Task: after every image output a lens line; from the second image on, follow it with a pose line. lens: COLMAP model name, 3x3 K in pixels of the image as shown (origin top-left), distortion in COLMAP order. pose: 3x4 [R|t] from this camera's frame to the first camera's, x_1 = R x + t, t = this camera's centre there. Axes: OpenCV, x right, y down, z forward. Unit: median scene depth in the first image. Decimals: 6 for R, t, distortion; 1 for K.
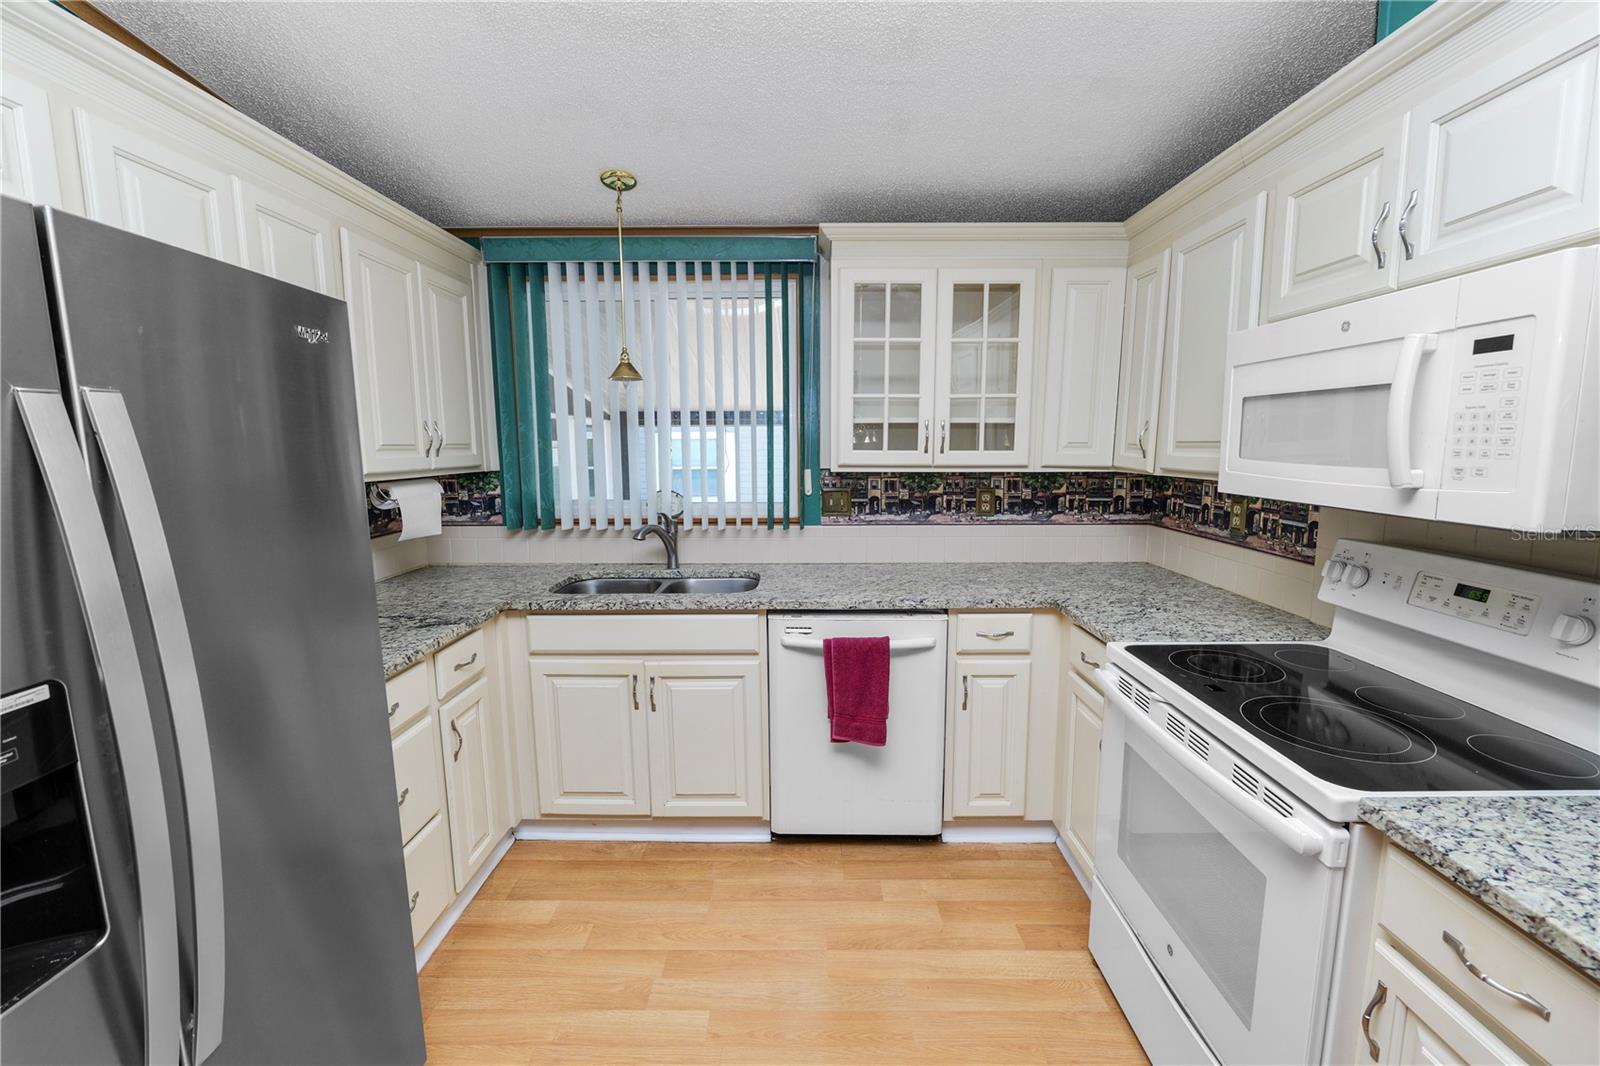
lens RADIAL K [[645.4, 0, 800.0], [0, 645.4, 533.0], [0, 0, 1]] dist [-0.007191, 0.000110]
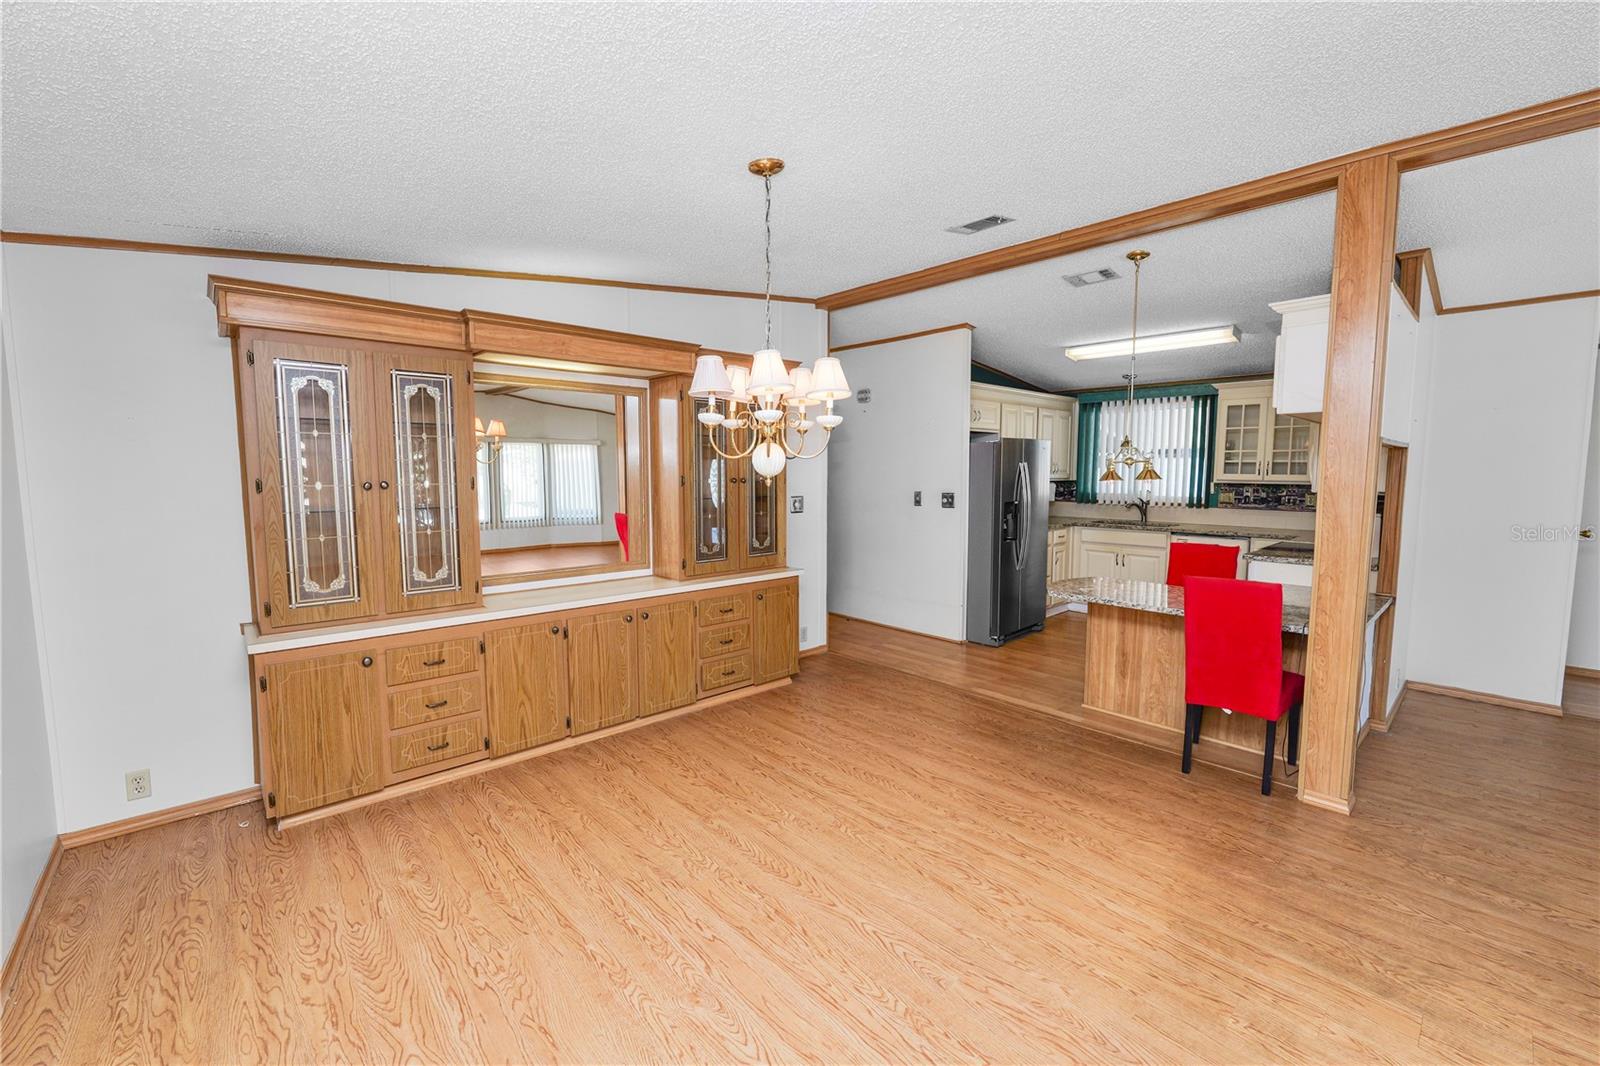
lens RADIAL K [[658.7, 0, 792.2], [0, 658.7, 524.5], [0, 0, 1]] dist [-0.012790, -0.000366]
pose [[0.666061, 0.067058, -0.742877, 0.901299], [-0.107440, 0.994190, -0.006587, 0.265306], [0.738119, 0.084202, 0.669395, -1.926123]]
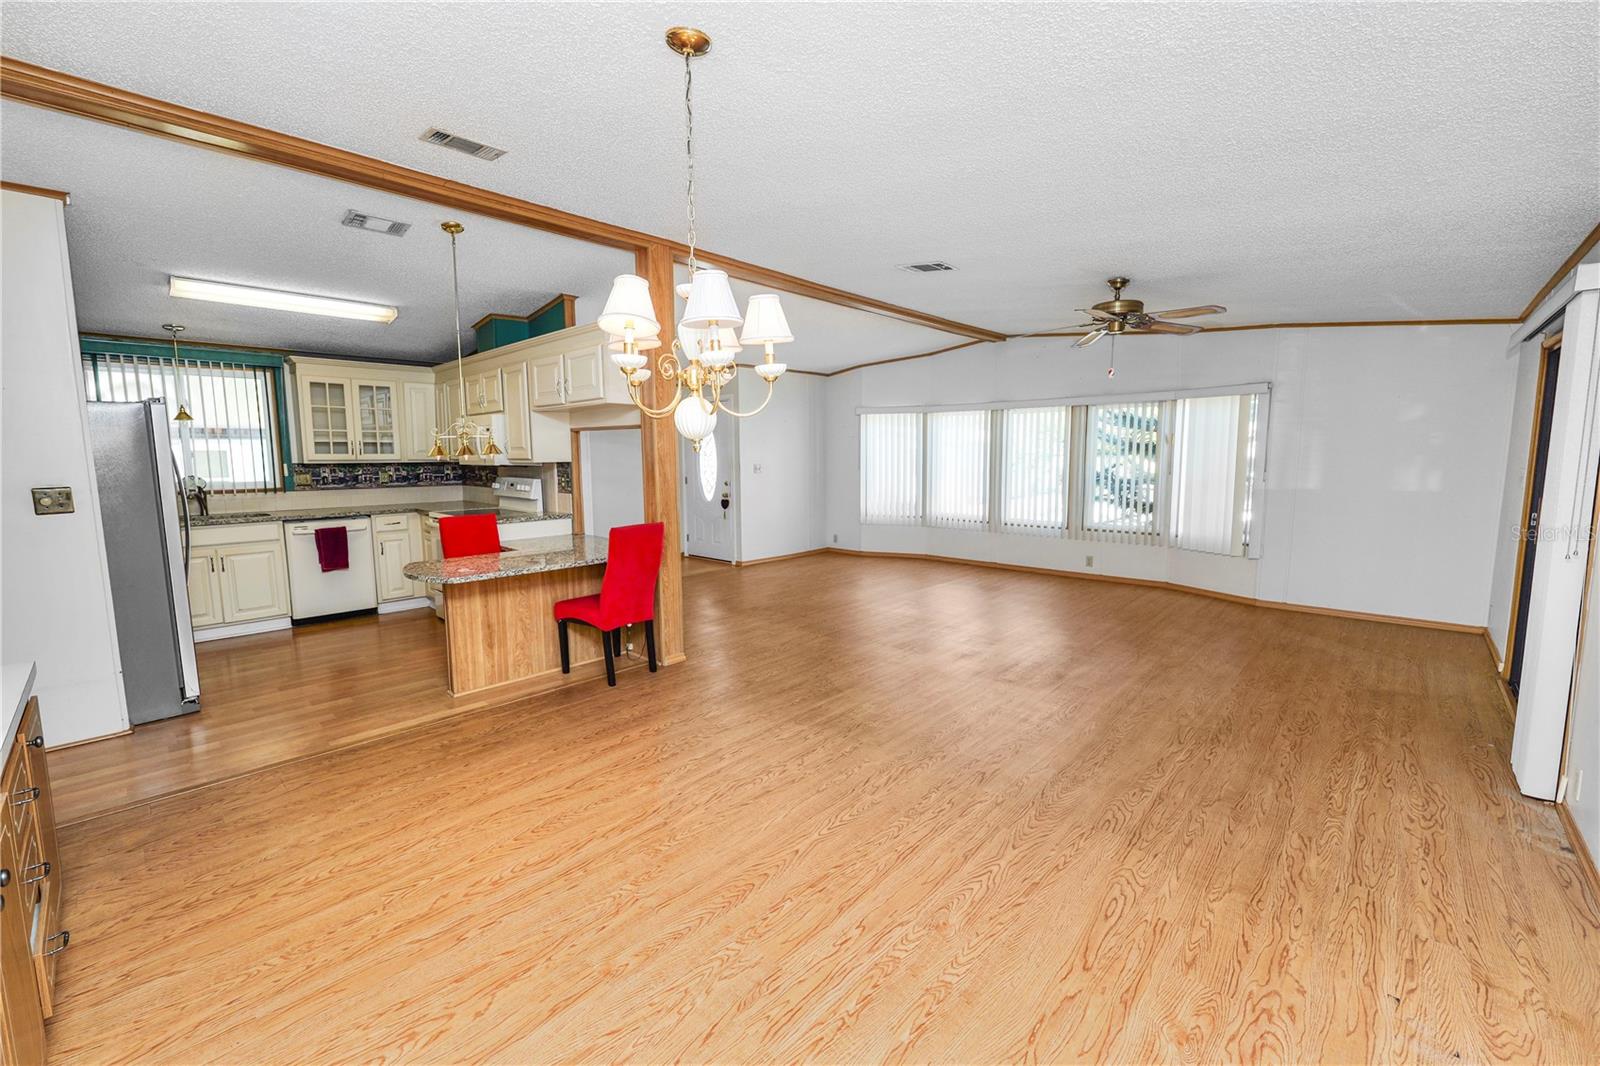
lens RADIAL K [[658.7, 0, 792.2], [0, 658.7, 524.5], [0, 0, 1]] dist [-0.012790, -0.000366]
pose [[0.681255, -0.078894, 0.727783, -0.506086], [0.106677, 0.994262, 0.007923, 0.301704], [-0.724232, 0.072240, 0.685762, -1.912439]]
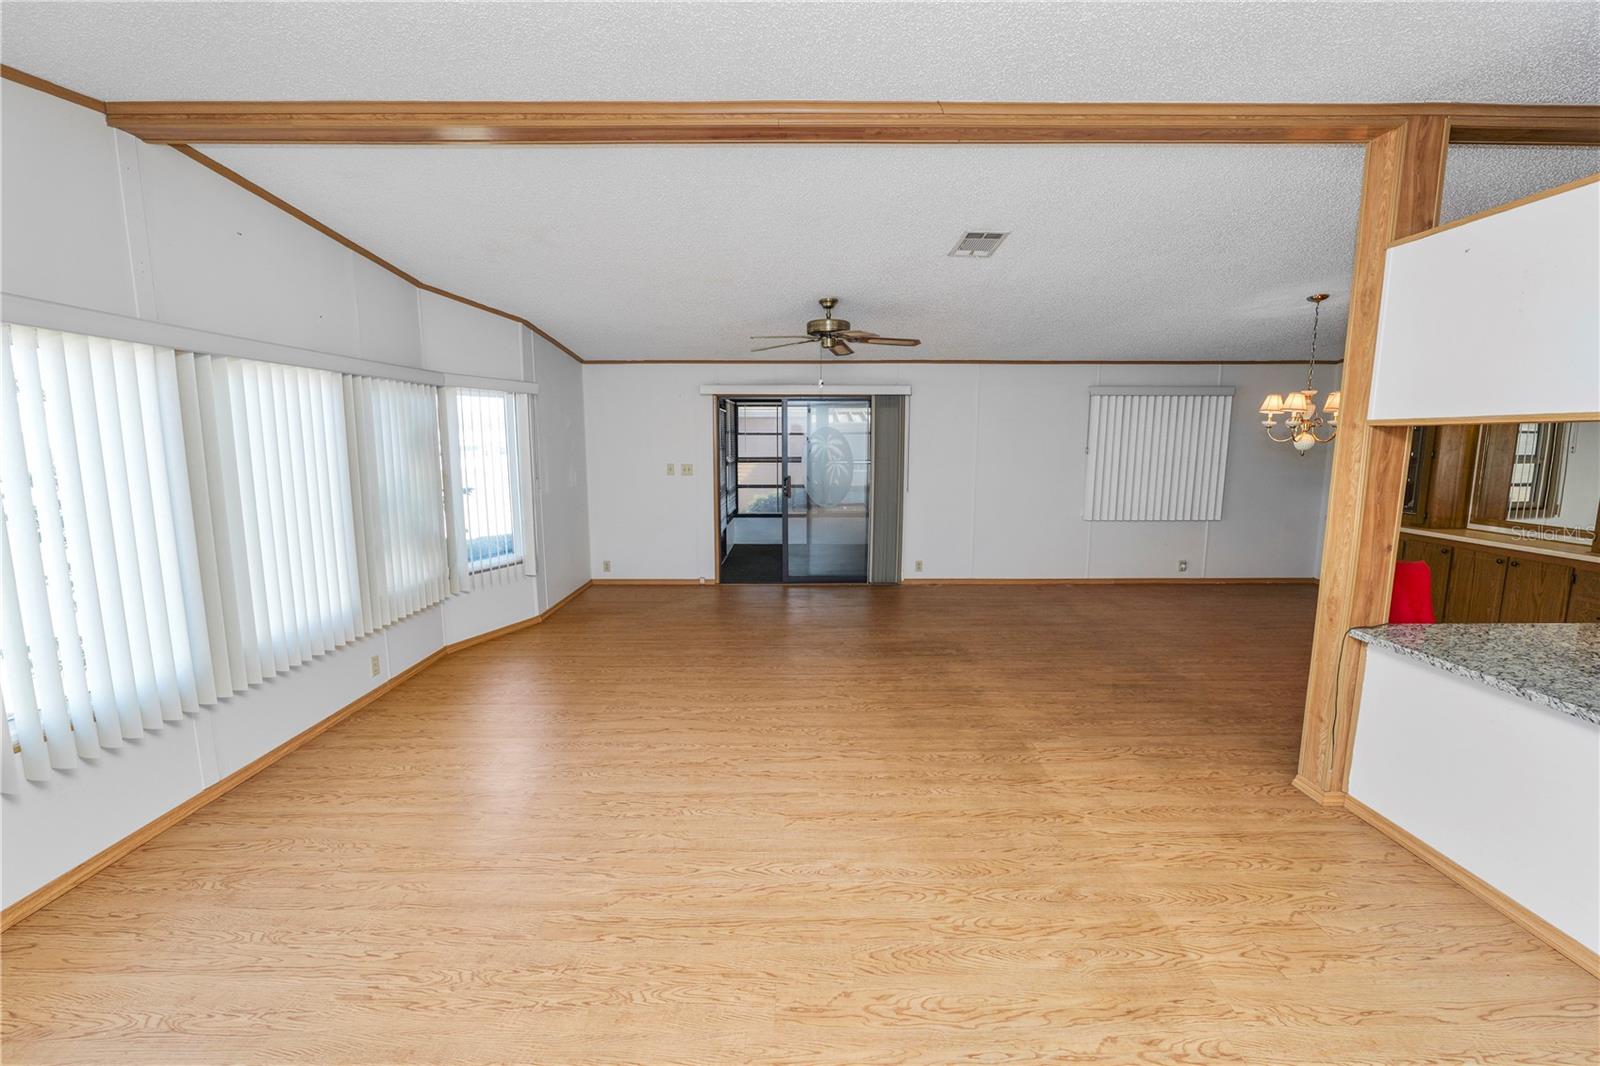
lens RADIAL K [[651.2, 0, 798.2], [0, 651.2, 531.0], [0, 0, 1]] dist [-0.008651, -0.000024]
pose [[-0.999971, 0.007153, -0.002522, 1.741642], [0.006181, 0.961246, 0.275624, -0.169933], [0.004396, 0.275600, -0.961262, 0.905318]]
